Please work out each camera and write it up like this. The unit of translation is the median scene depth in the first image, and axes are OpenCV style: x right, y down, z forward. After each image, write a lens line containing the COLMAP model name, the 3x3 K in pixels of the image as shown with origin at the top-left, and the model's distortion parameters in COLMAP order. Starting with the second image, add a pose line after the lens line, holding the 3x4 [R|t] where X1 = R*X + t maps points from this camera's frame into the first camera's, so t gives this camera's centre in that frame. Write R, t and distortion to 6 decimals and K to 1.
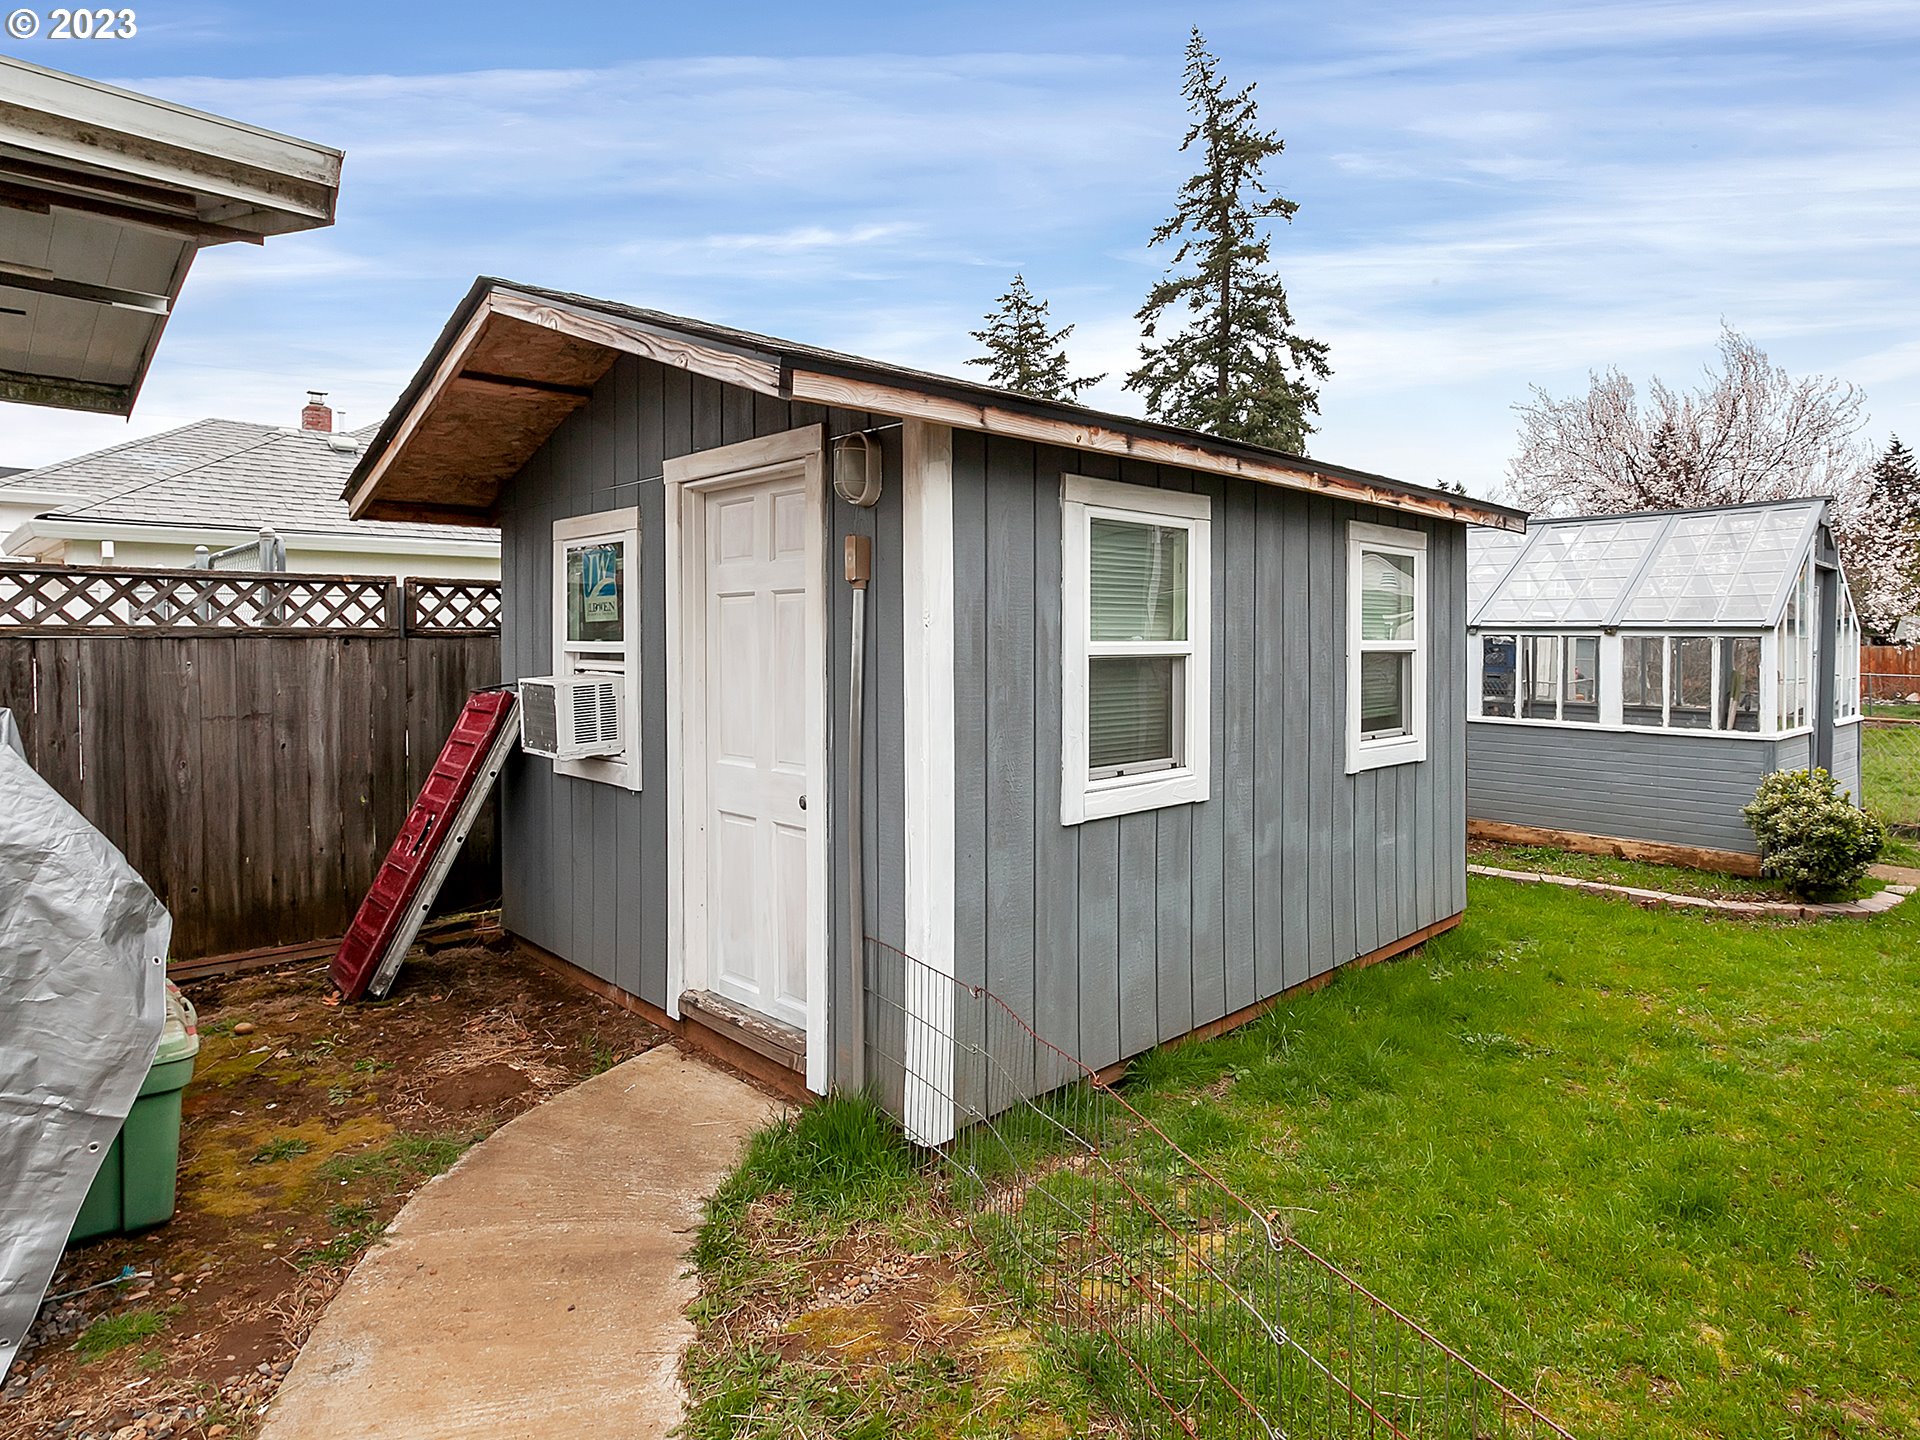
lens RADIAL K [[1068.2, 0, 963.5], [0, 1068.2, 632.4], [0, 0, 1]] dist [-0.002450, -0.000454]
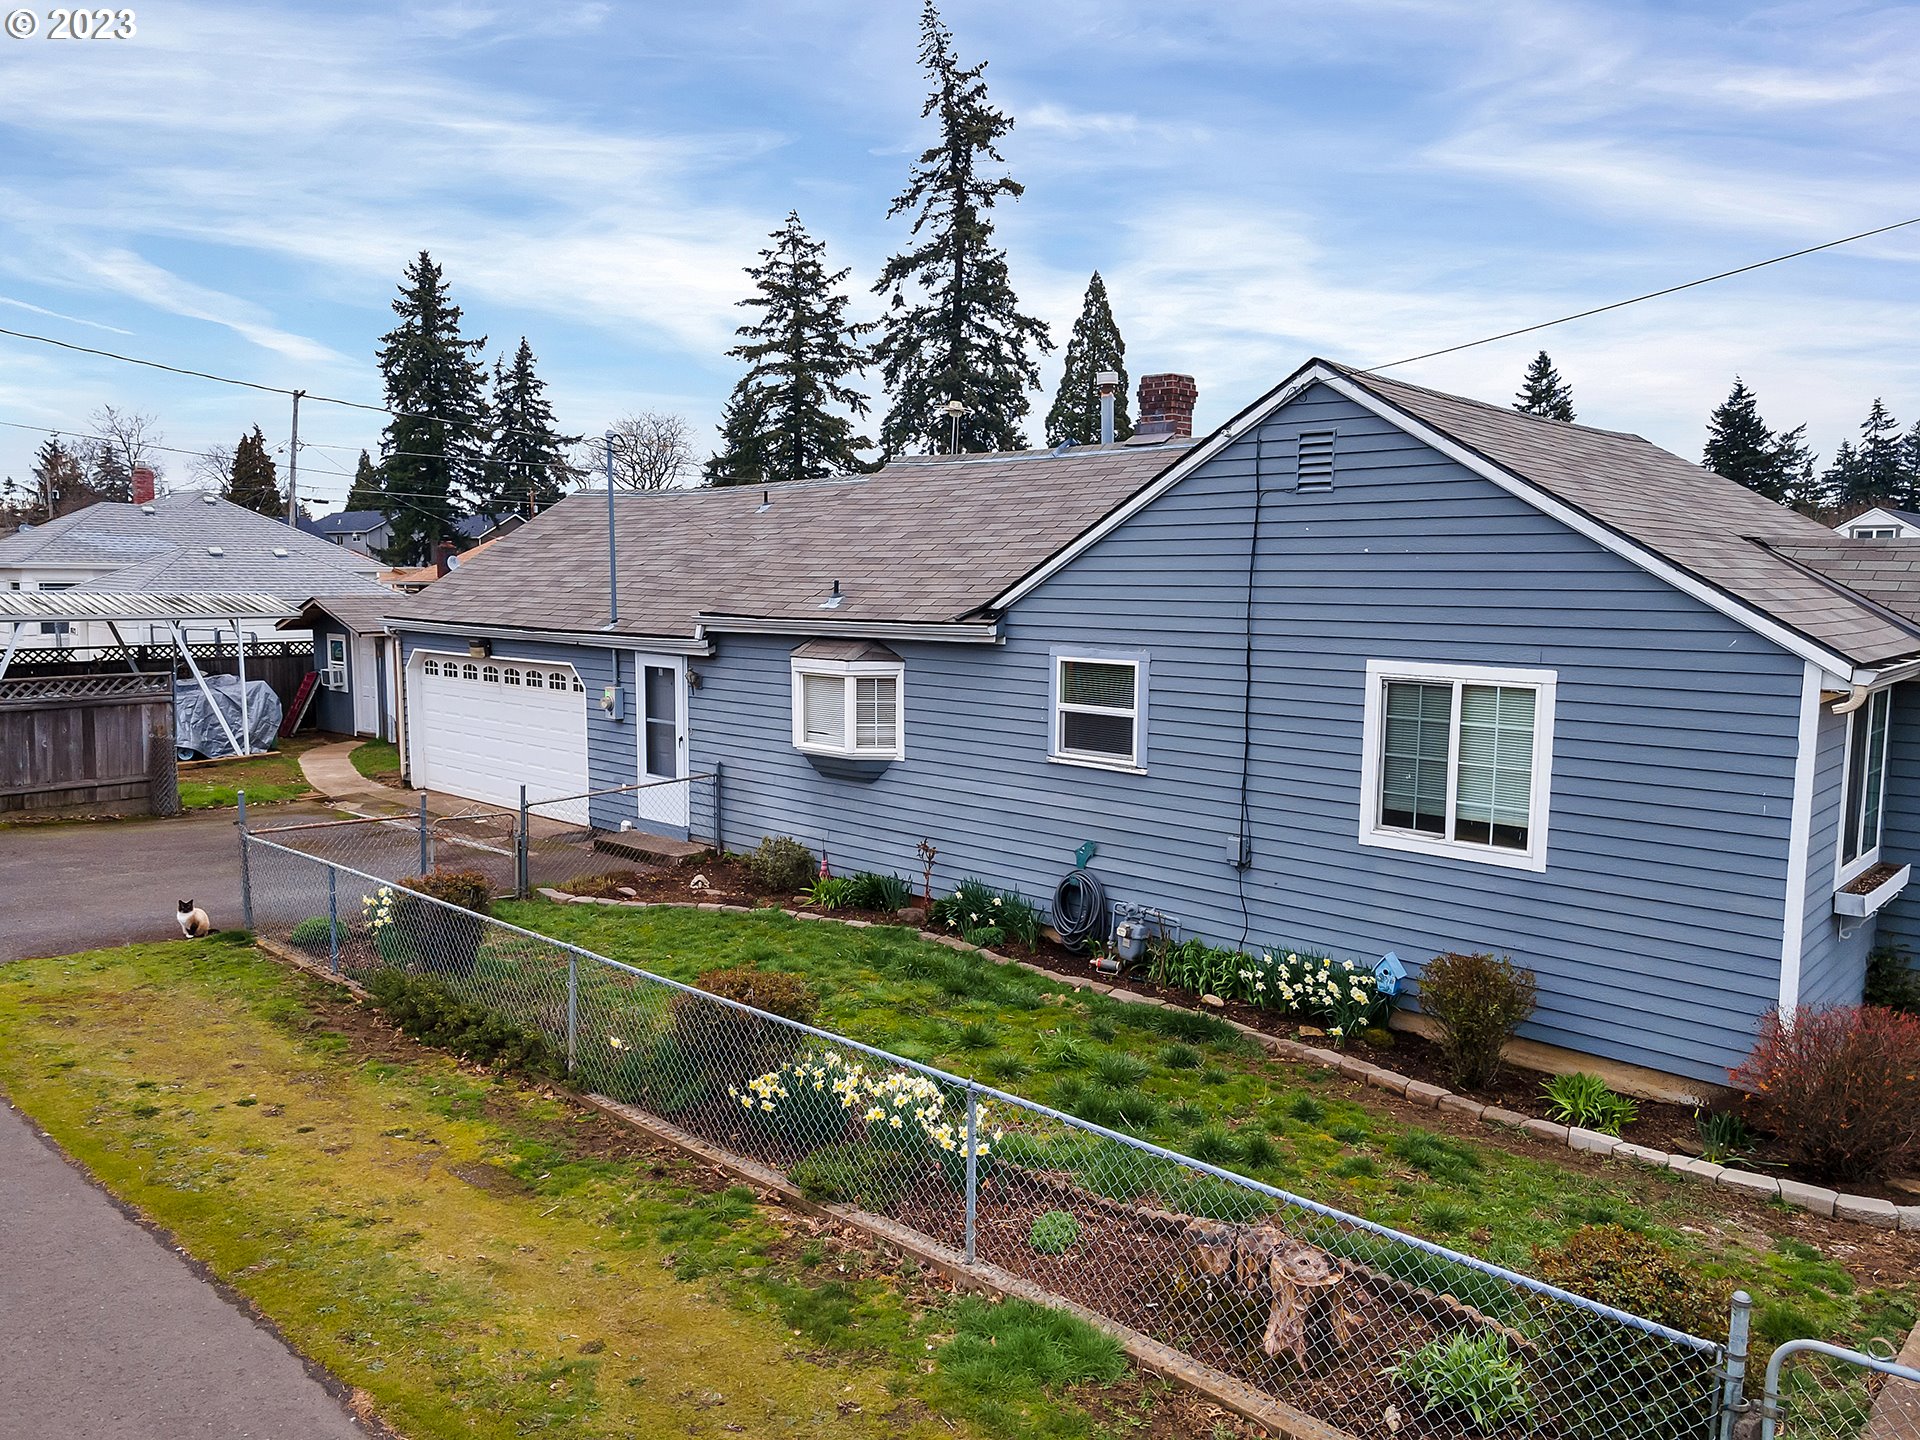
lens RADIAL K [[1488.6, 0, 960.0], [0, 1488.6, 720.0], [0, 0, 1]] dist [-0.003229, -0.003338]
pose [[0.998526, -0.001879, 0.054239, 0.165939], [-0.003856, 0.994419, 0.105432, -0.035581], [-0.054135, -0.105486, 0.992946, -0.462565]]
